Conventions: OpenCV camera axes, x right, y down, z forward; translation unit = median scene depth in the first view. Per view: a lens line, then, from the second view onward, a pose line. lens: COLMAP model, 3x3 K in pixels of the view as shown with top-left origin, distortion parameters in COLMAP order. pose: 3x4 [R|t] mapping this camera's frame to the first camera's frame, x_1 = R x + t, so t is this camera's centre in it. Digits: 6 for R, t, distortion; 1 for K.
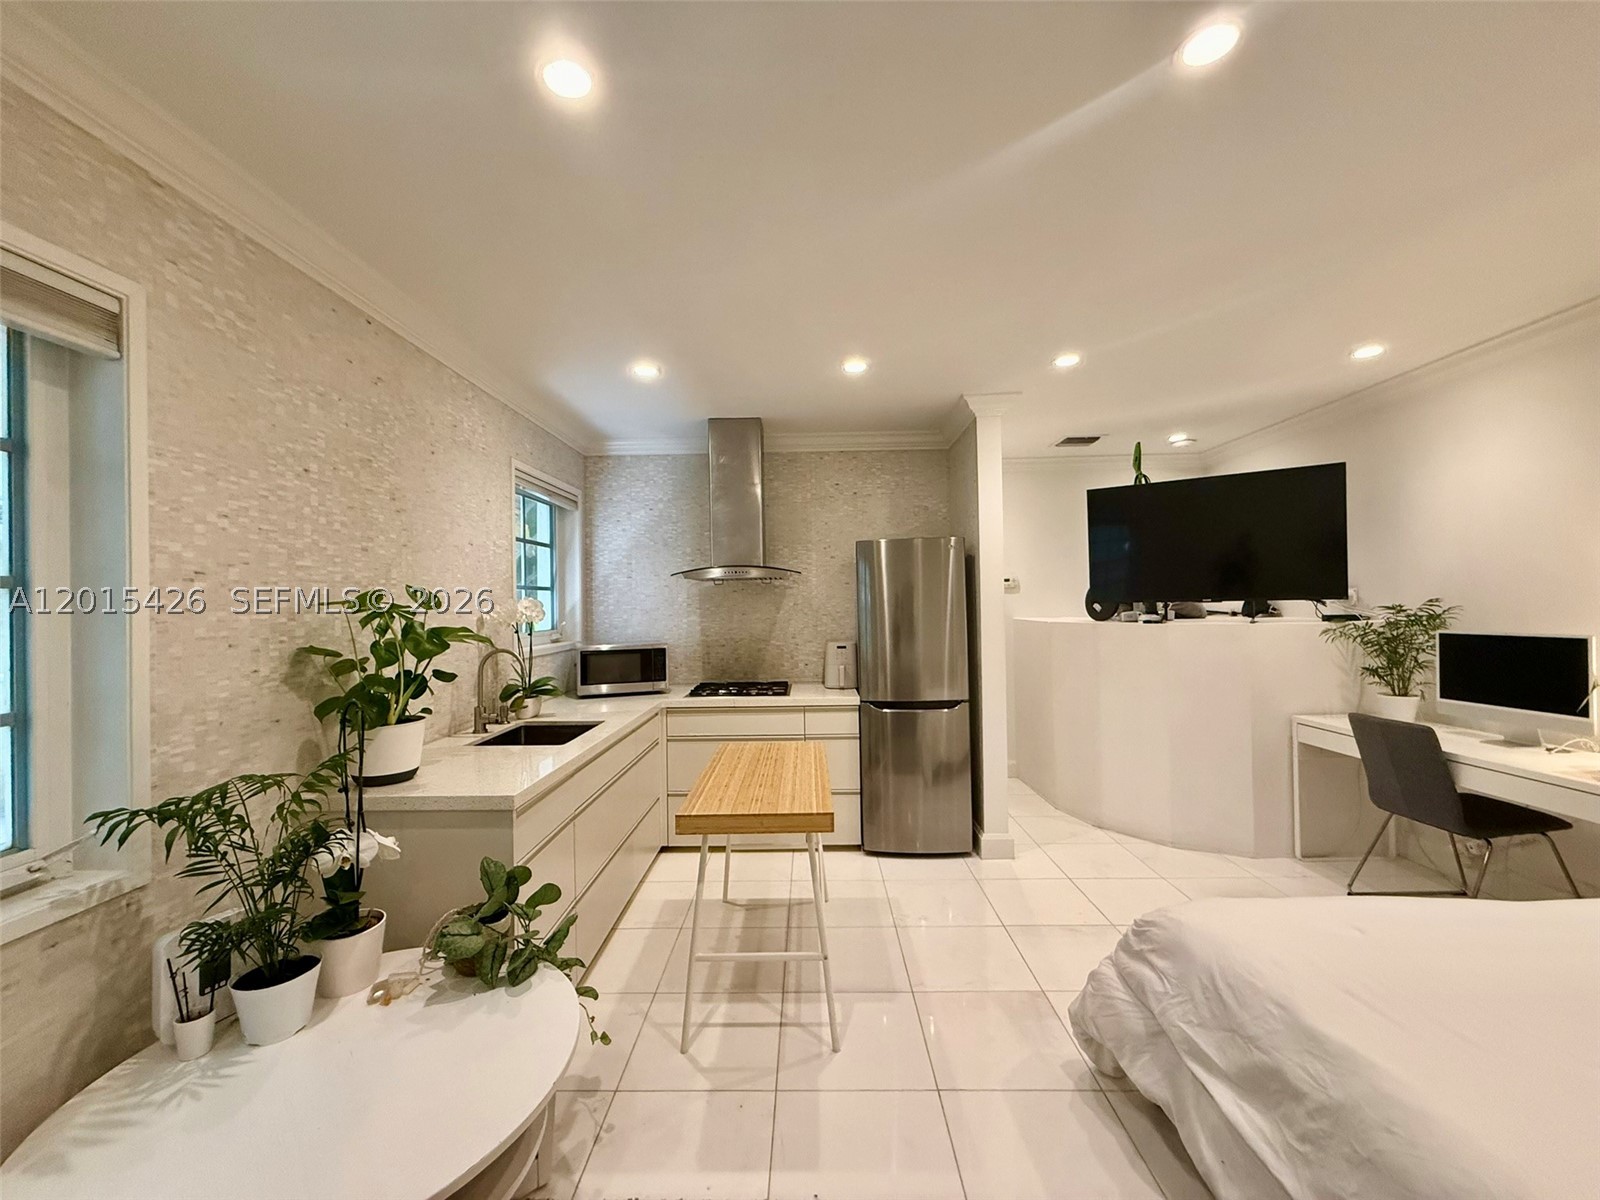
lens RADIAL K [[640.8, 0, 798.7], [0, 640.8, 599.4], [0, 0, 1]] dist [-0.000534, 0.000555]
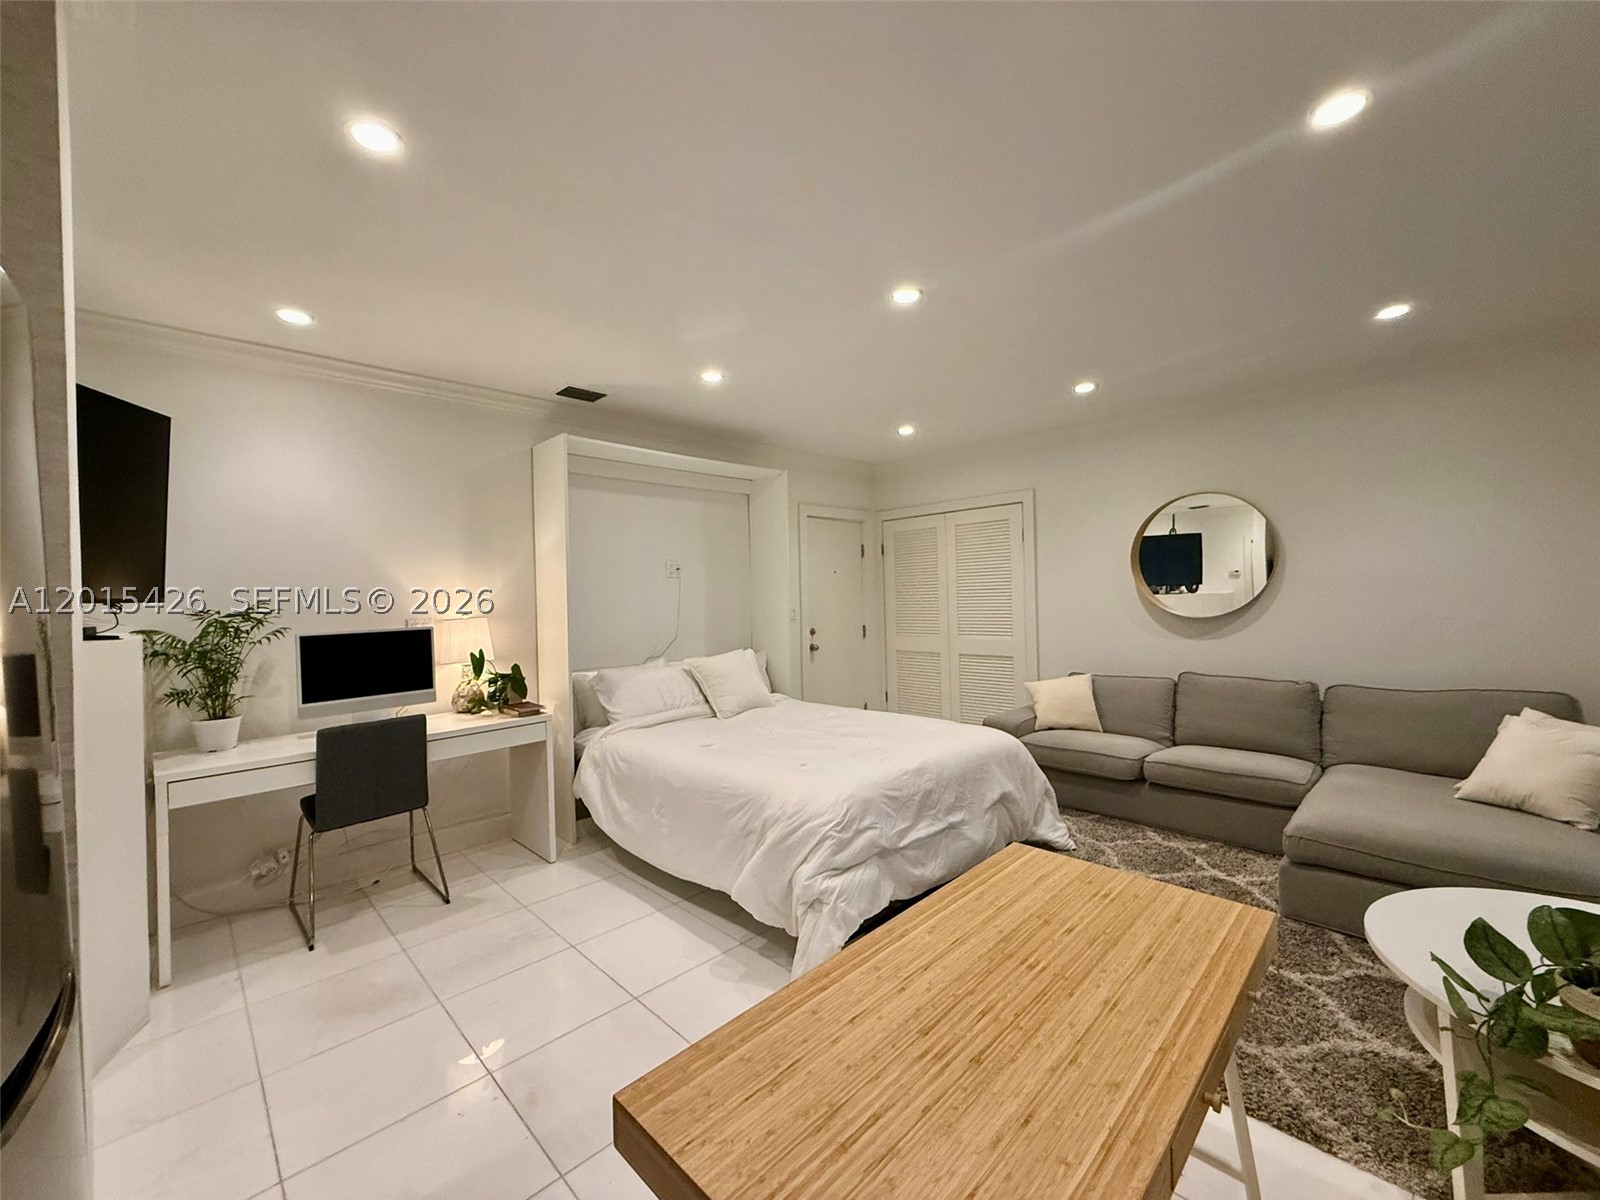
lens RADIAL K [[640.8, 0, 794.9], [0, 640.8, 593.7], [0, 0, 1]] dist [-0.000534, 0.000555]
pose [[-0.719387, 0.033599, 0.693796, -0.184249], [0.028676, 0.999414, -0.018666, 0.024824], [-0.694017, 0.006467, -0.719930, 1.062720]]
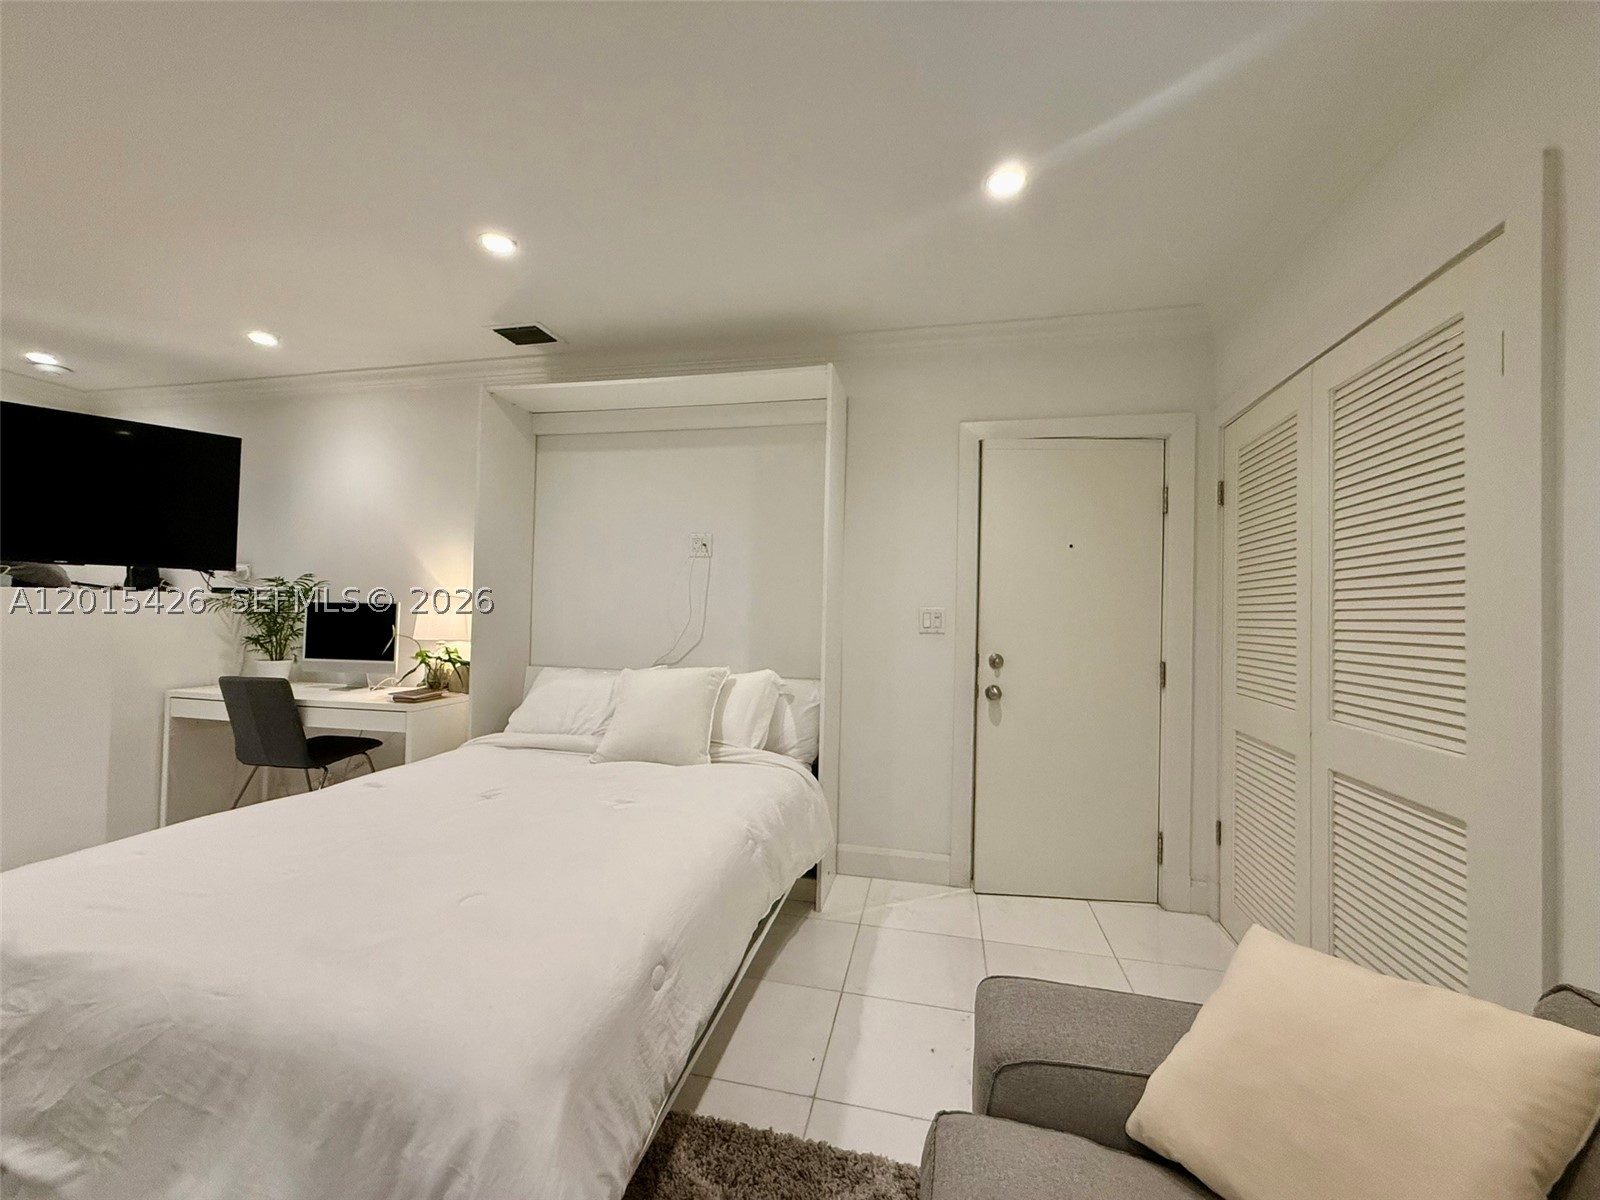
lens RADIAL K [[640.8, 0, 796.5], [0, 640.8, 599.0], [0, 0, 1]] dist [-0.000534, 0.000555]
pose [[0.203240, 0.041949, 0.978230, 0.033839], [-0.035356, 0.998745, -0.035483, 0.050682], [-0.978490, -0.027374, 0.204468, -0.100178]]
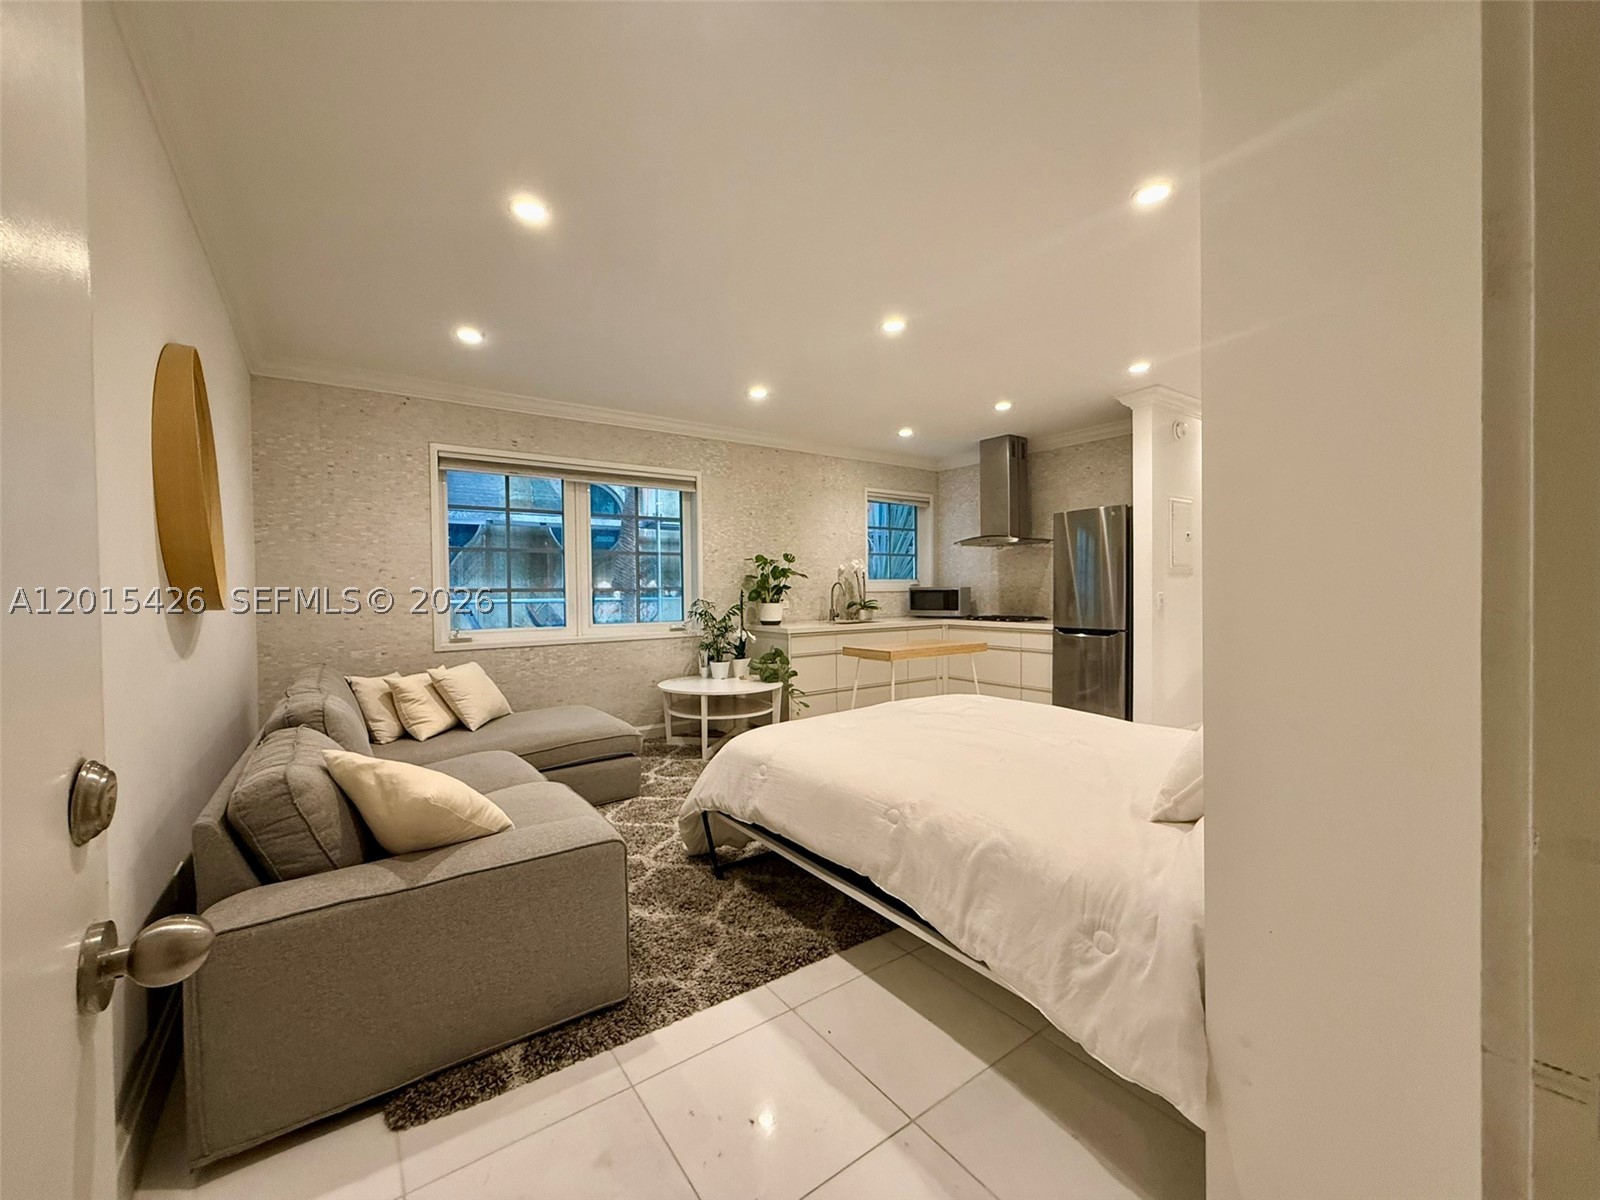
lens RADIAL K [[640.8, 0, 794.6], [0, 640.8, 603.7], [0, 0, 1]] dist [-0.000534, 0.000555]
pose [[0.598368, 0.030464, -0.800642, 0.945296], [0.005327, 0.999104, 0.041996, 0.046693], [0.801204, -0.029394, 0.597669, -0.325449]]
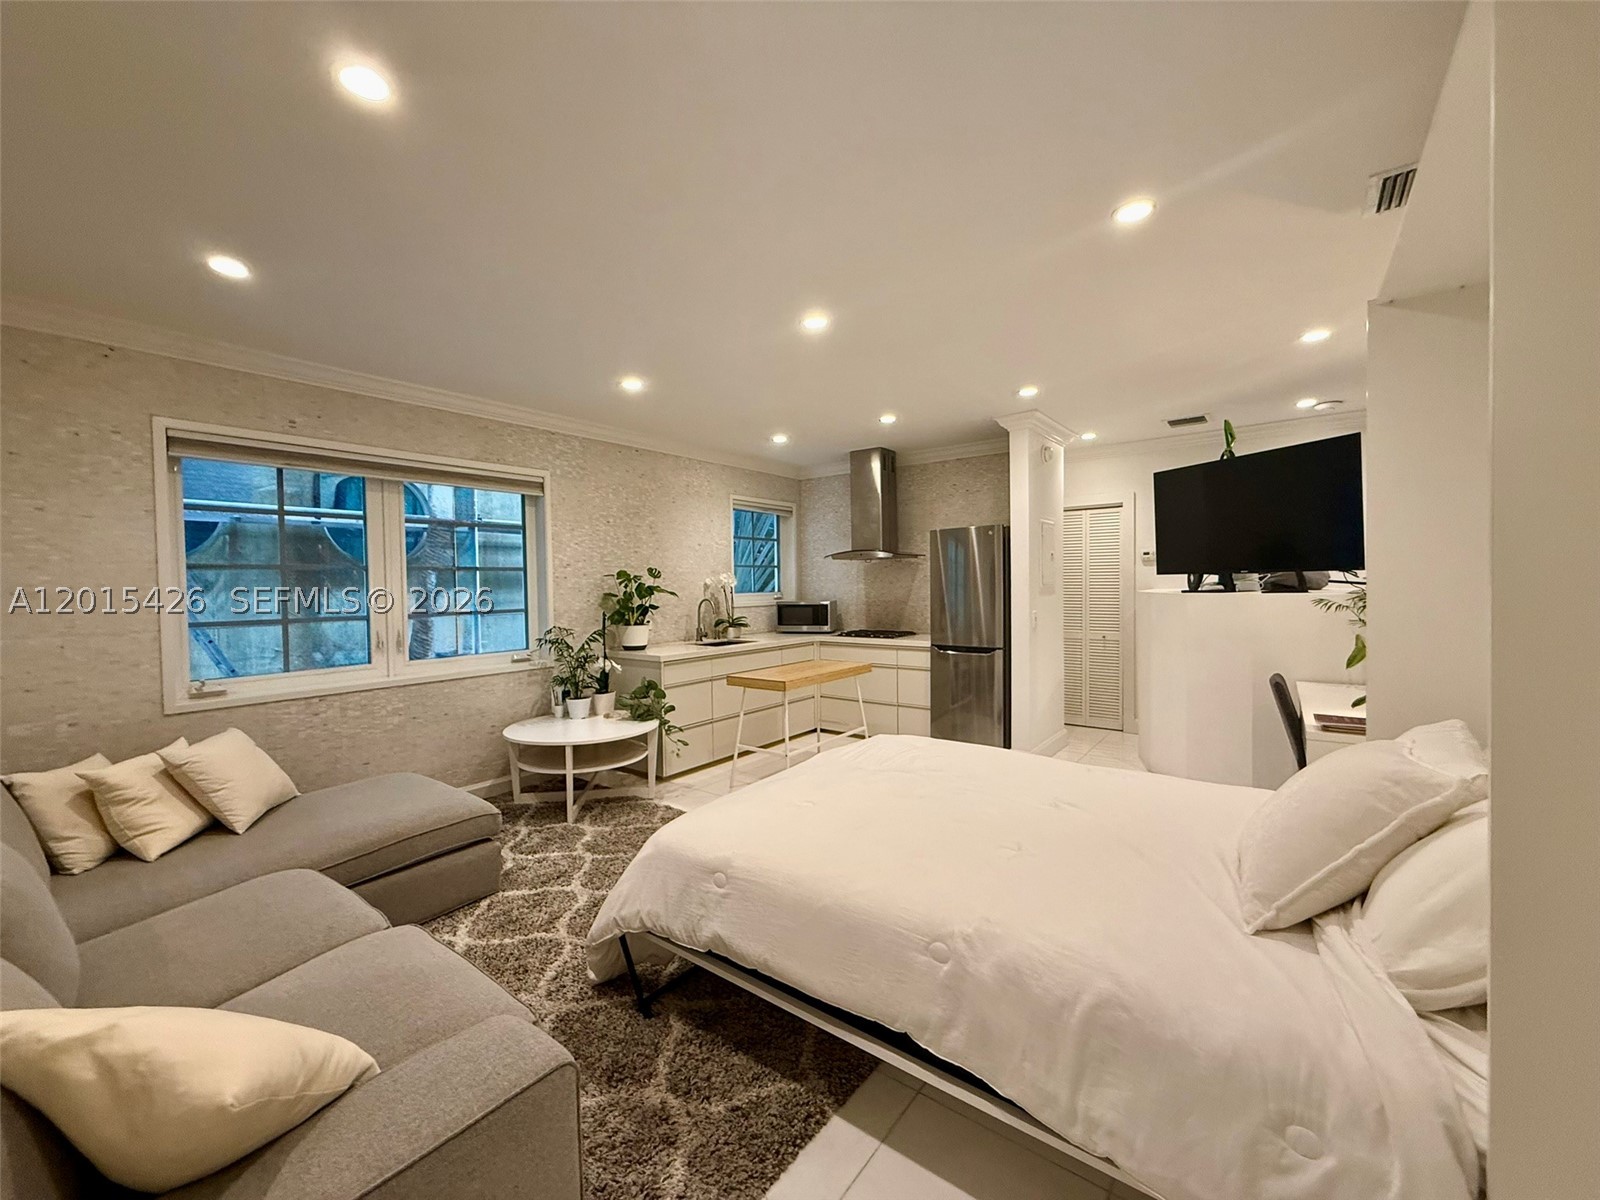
lens RADIAL K [[640.8, 0, 795.8], [0, 640.8, 603.1], [0, 0, 1]] dist [-0.000534, 0.000555]
pose [[0.802566, 0.023711, -0.596092, 0.741668], [0.004793, 0.998921, 0.046187, 0.001158], [0.596544, -0.039925, 0.801587, -0.324929]]
